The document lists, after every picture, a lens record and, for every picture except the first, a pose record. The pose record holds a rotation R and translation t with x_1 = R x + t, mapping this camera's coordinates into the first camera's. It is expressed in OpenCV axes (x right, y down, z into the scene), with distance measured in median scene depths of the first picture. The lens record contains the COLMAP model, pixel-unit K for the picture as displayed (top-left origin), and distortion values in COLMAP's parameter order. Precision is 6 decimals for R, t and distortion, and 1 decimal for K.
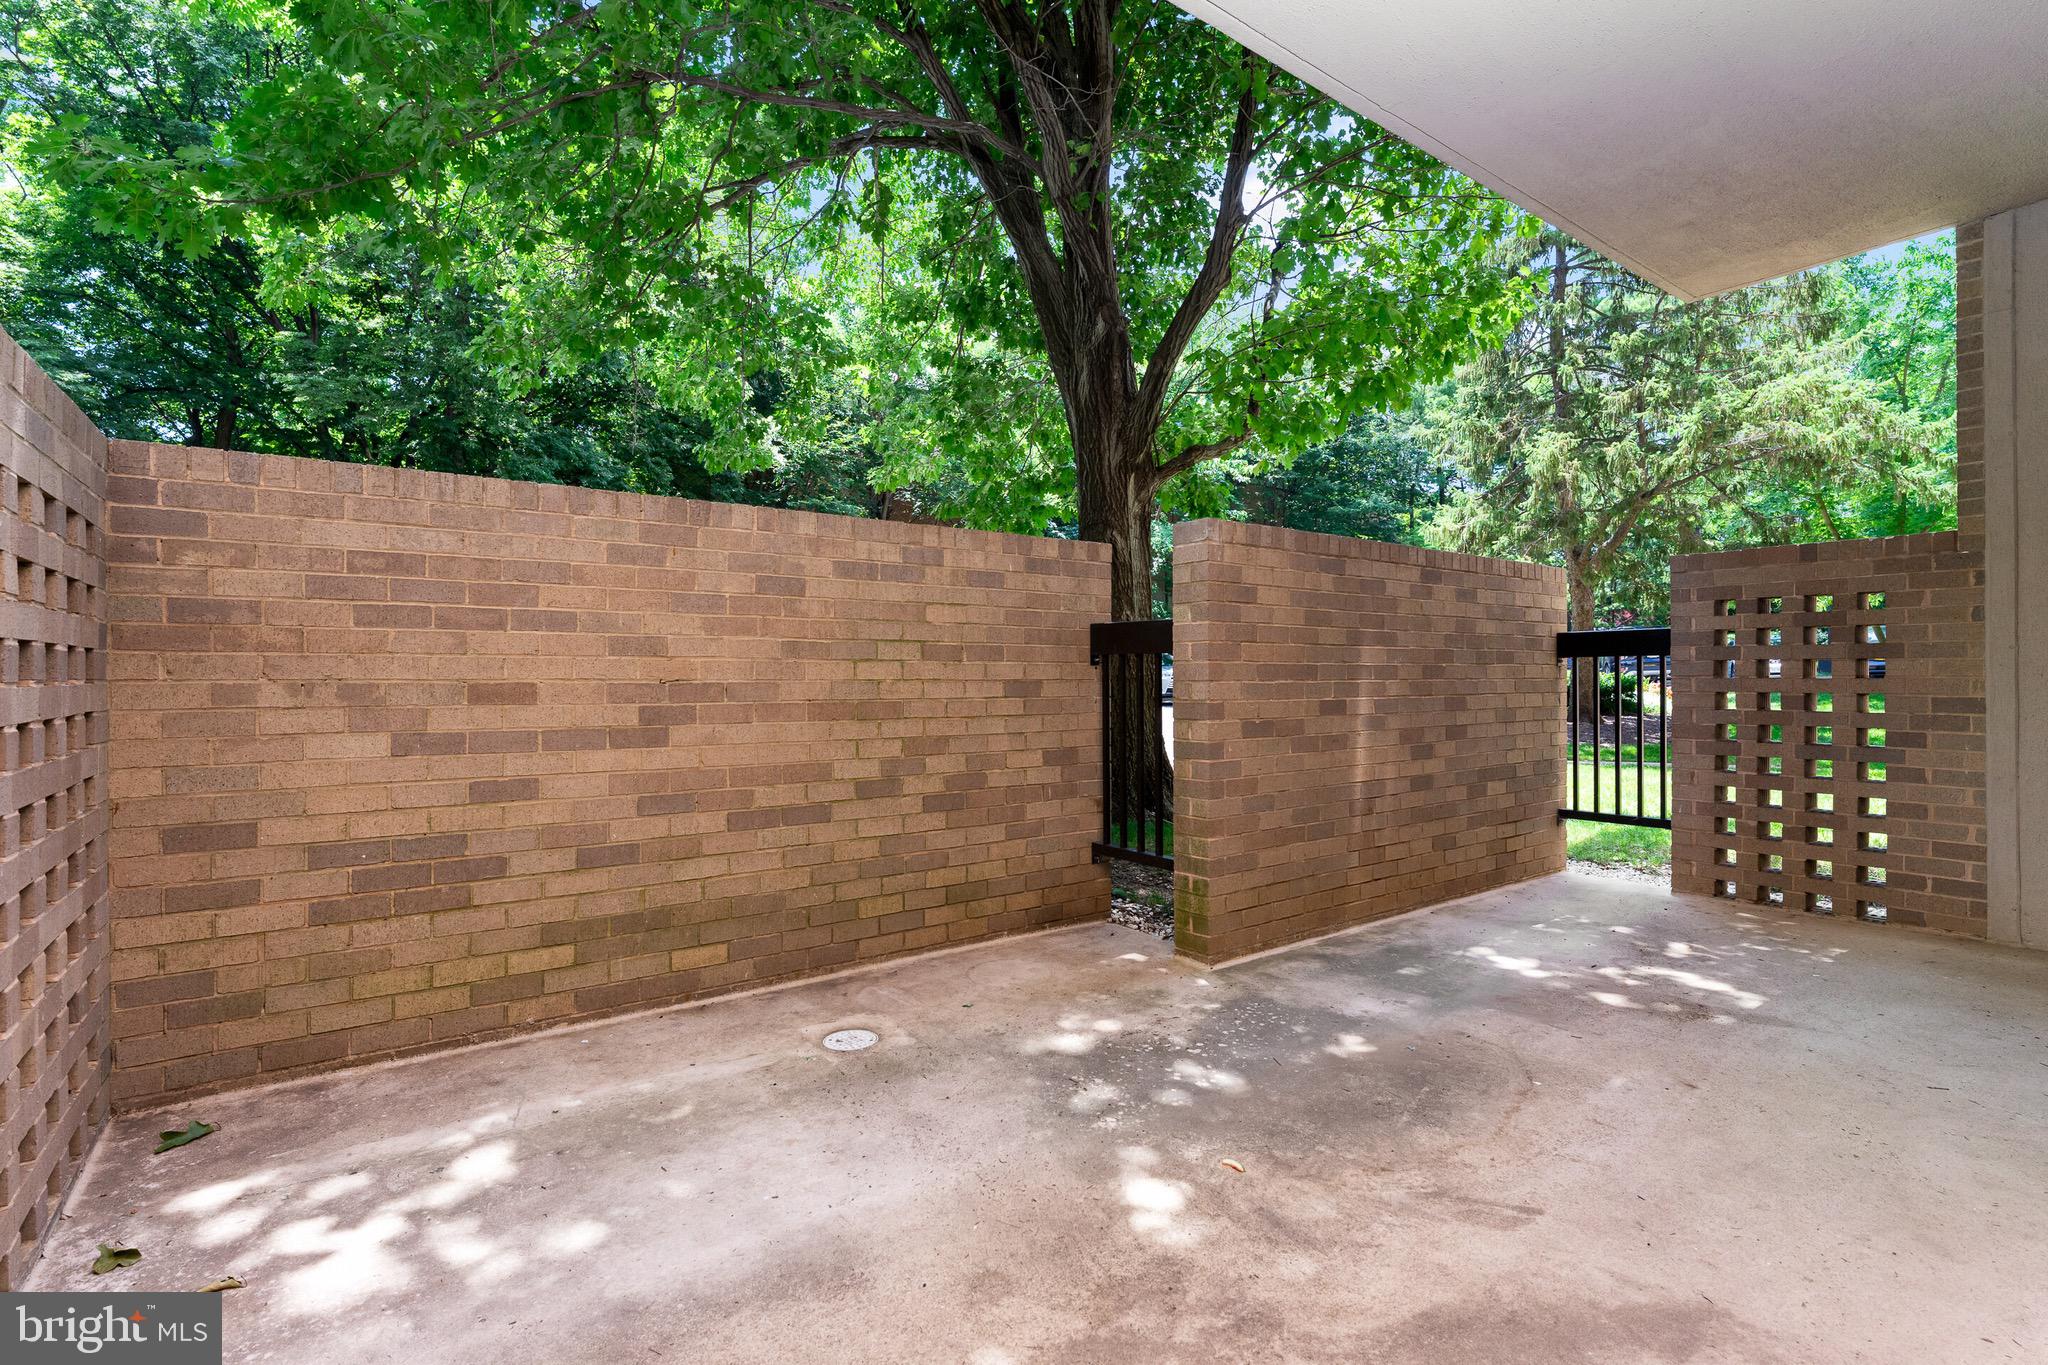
lens RADIAL K [[949.4, 0, 1024.0], [0, 949.4, 682.5], [0, 0, 1]] dist [0.000606, -0.000254]
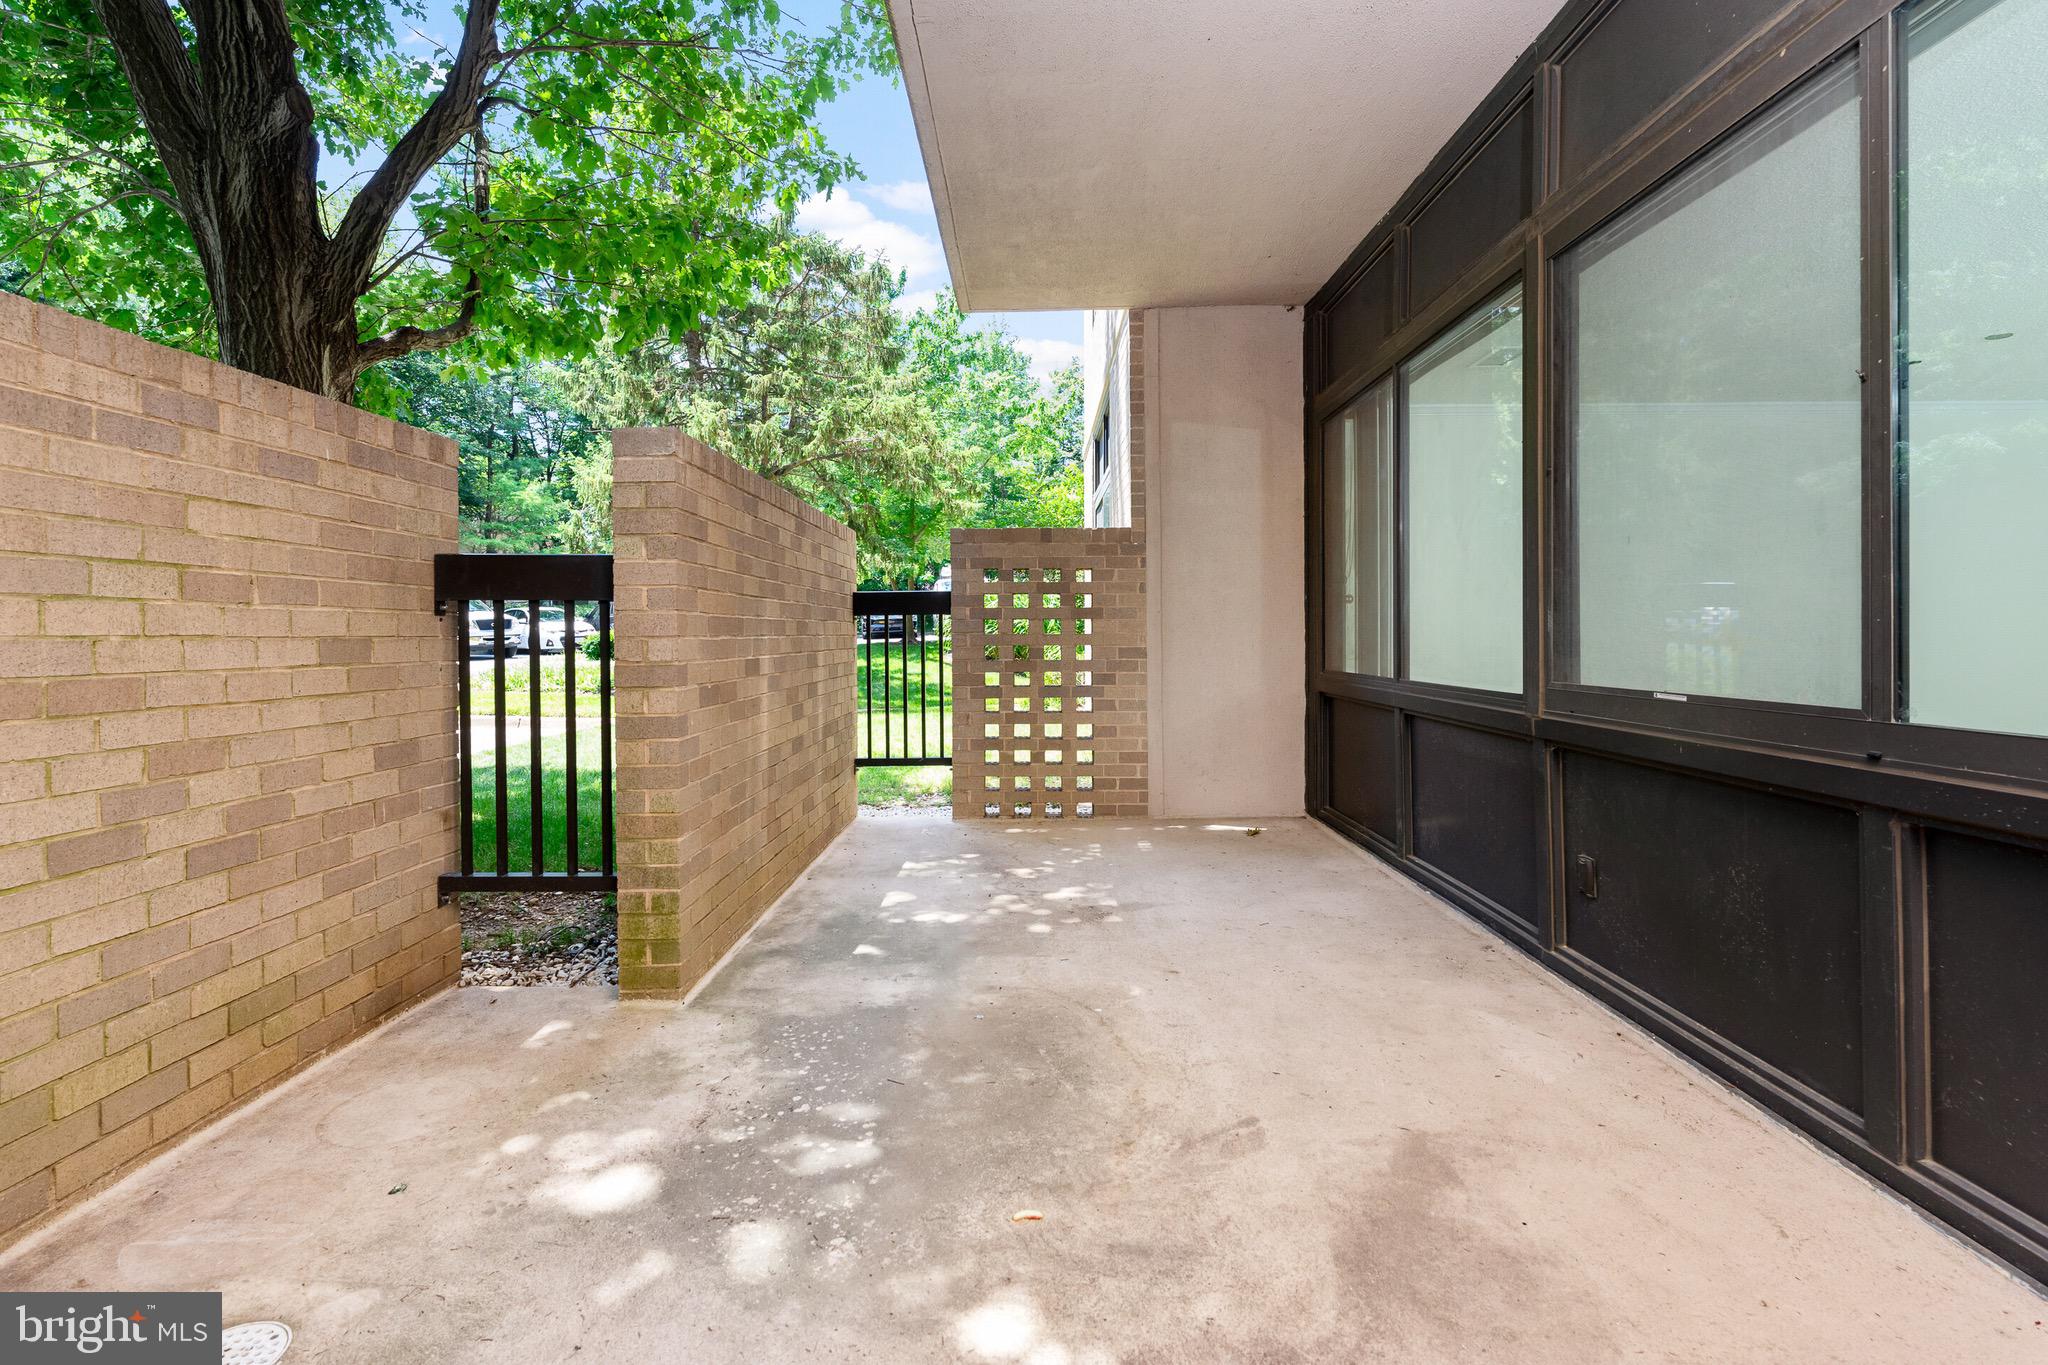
lens RADIAL K [[967.2, 0, 1023.1], [0, 967.2, 642.2], [0, 0, 1]] dist [-0.001430, -0.000588]
pose [[0.600669, -0.007330, 0.799464, -0.254387], [0.008543, 0.999960, 0.002749, 0.002936], [-0.799452, 0.005179, 0.600707, 0.277916]]
